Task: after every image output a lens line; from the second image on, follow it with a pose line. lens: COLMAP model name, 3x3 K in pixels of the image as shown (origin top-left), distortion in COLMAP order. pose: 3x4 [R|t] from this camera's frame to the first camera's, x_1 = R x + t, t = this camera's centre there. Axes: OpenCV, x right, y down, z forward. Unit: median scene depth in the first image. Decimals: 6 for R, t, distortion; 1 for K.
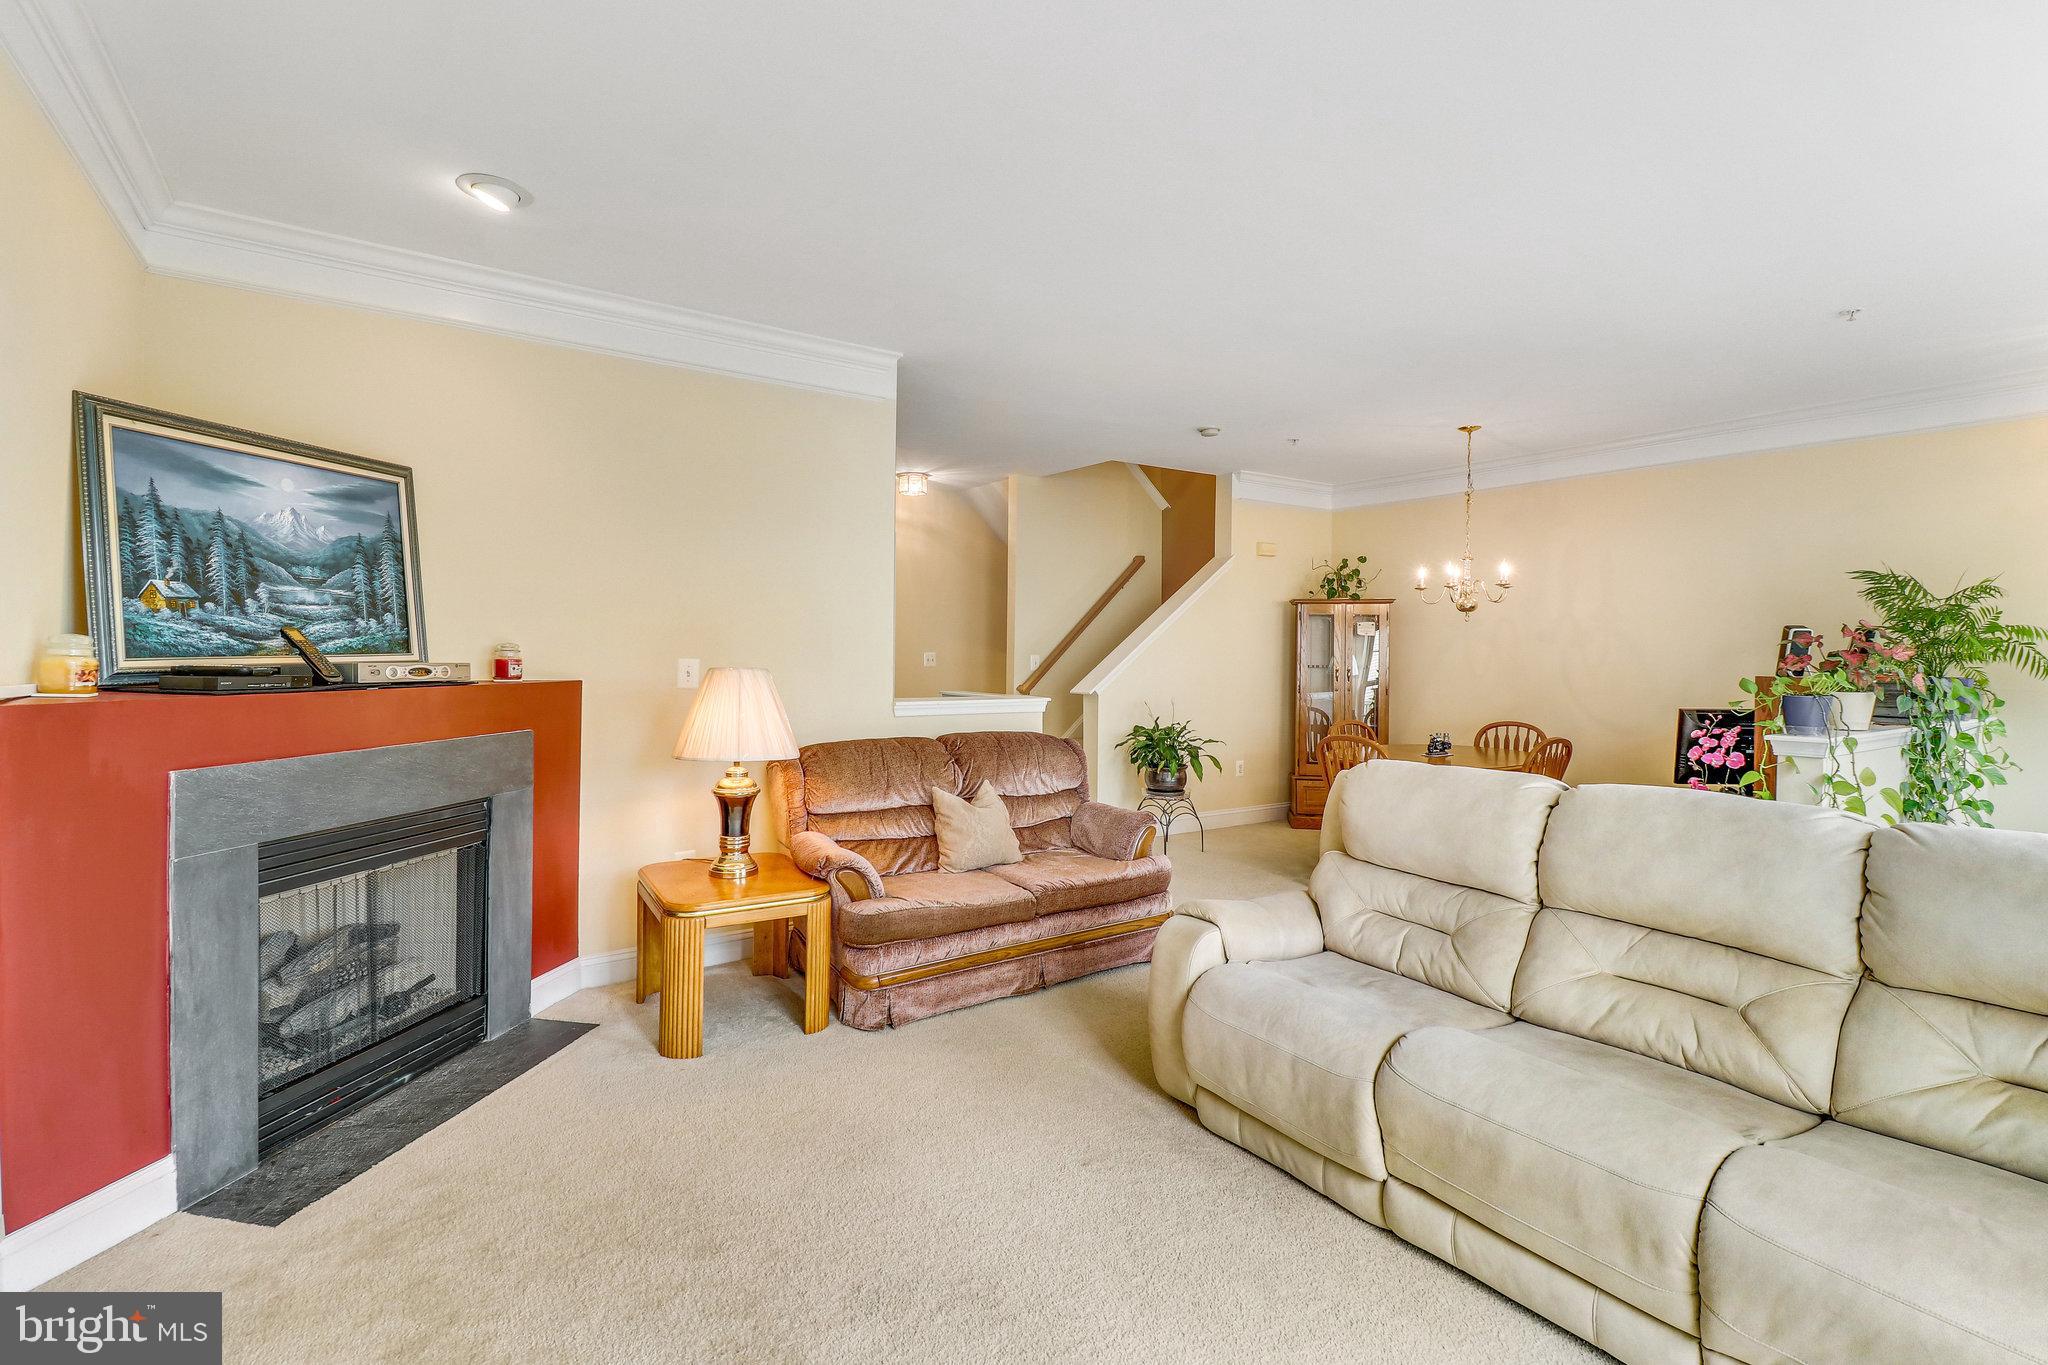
lens RADIAL K [[961.4, 0, 952.5], [0, 961.4, 671.7], [0, 0, 1]] dist [0.005664, -0.007539]
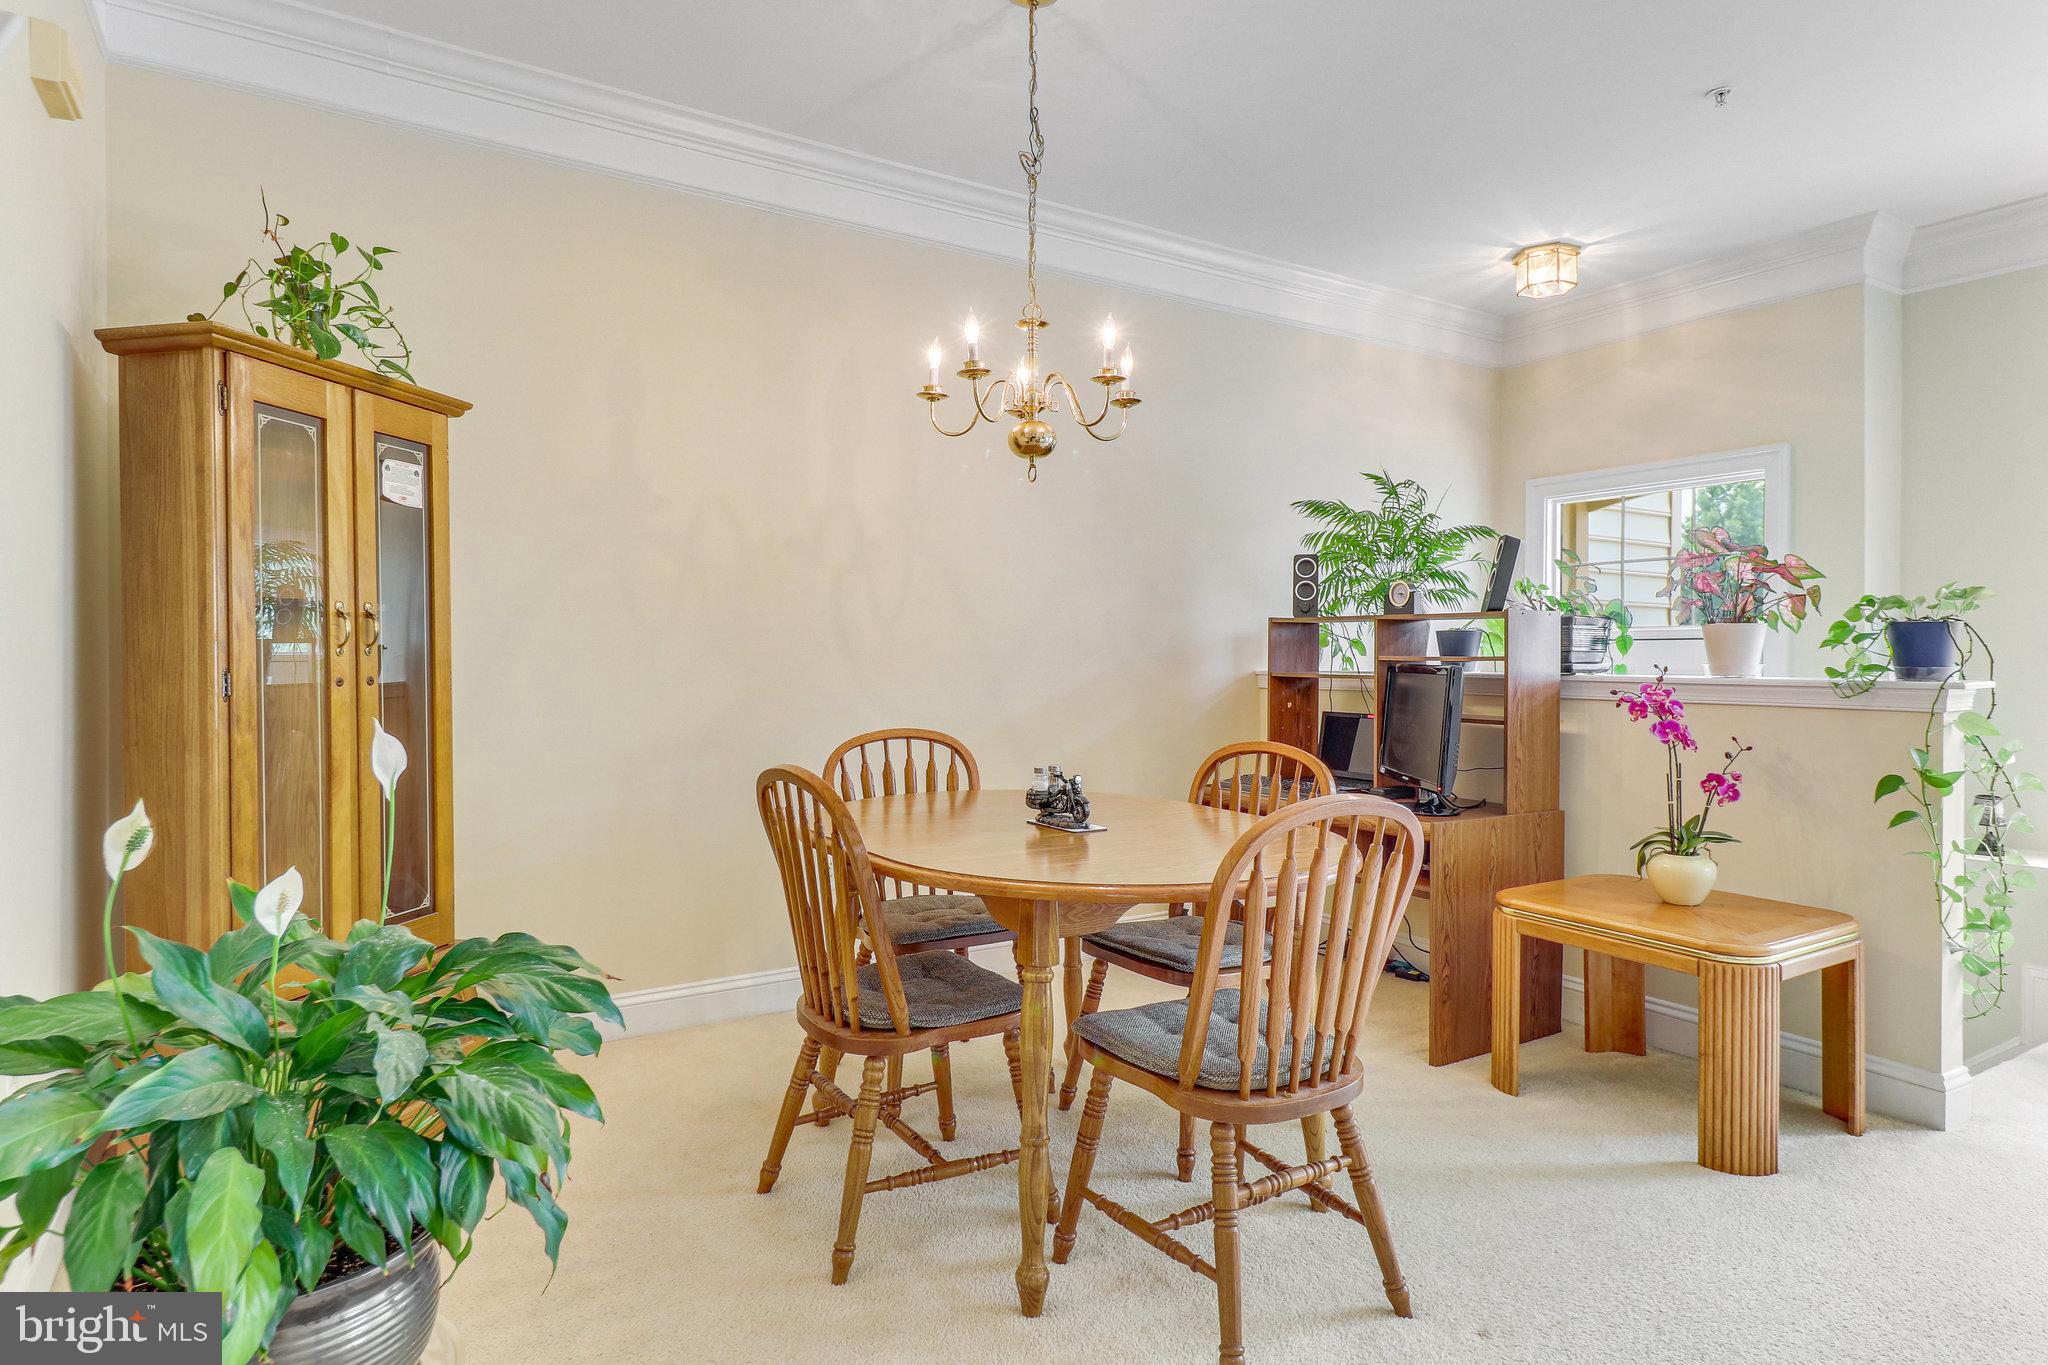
lens RADIAL K [[1164.2, 0, 964.7], [0, 1164.2, 667.1], [0, 0, 1]] dist [0.016049, 0.001201]
pose [[-0.034960, -0.016724, 0.999249, 0.044773], [0.023370, 0.999573, 0.017547, 0.013166], [-0.999115, 0.023966, -0.034554, 0.902759]]
